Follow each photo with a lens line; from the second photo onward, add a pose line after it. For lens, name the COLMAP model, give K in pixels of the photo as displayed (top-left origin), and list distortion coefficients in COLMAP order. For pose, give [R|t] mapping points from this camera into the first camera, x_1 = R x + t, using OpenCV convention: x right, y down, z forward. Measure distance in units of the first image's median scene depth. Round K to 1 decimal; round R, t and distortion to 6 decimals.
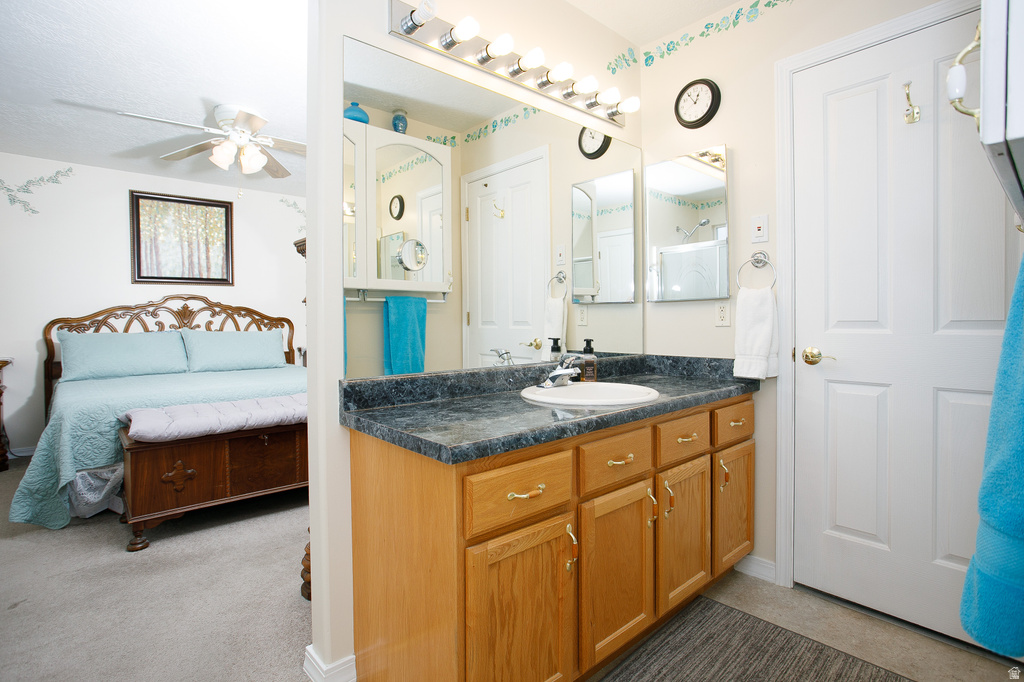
lens RADIAL K [[500.5, 0, 517.1], [0, 500.5, 326.2], [0, 0, 1]] dist [-0.063349, 0.025703]
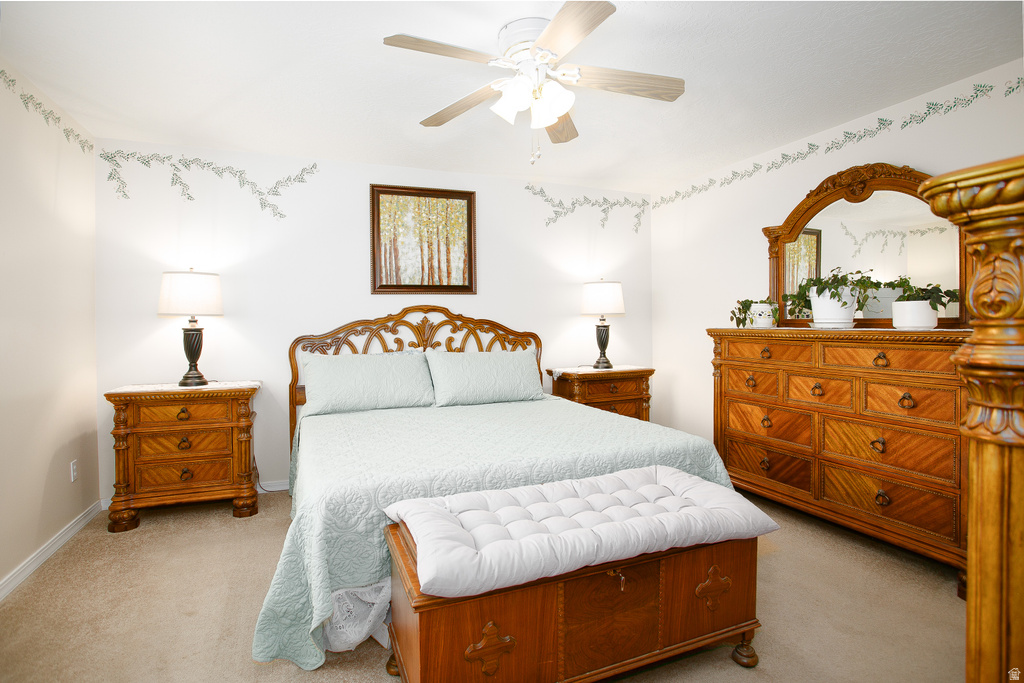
lens RADIAL K [[512.3, 0, 511.3], [0, 512.3, 321.3], [0, 0, 1]] dist [-0.095568, 0.051857]
pose [[0.937145, -0.000577, -0.348939, -0.239589], [-0.003967, 0.999916, -0.012309, -0.028195], [0.348917, 0.012920, 0.937064, 0.239317]]
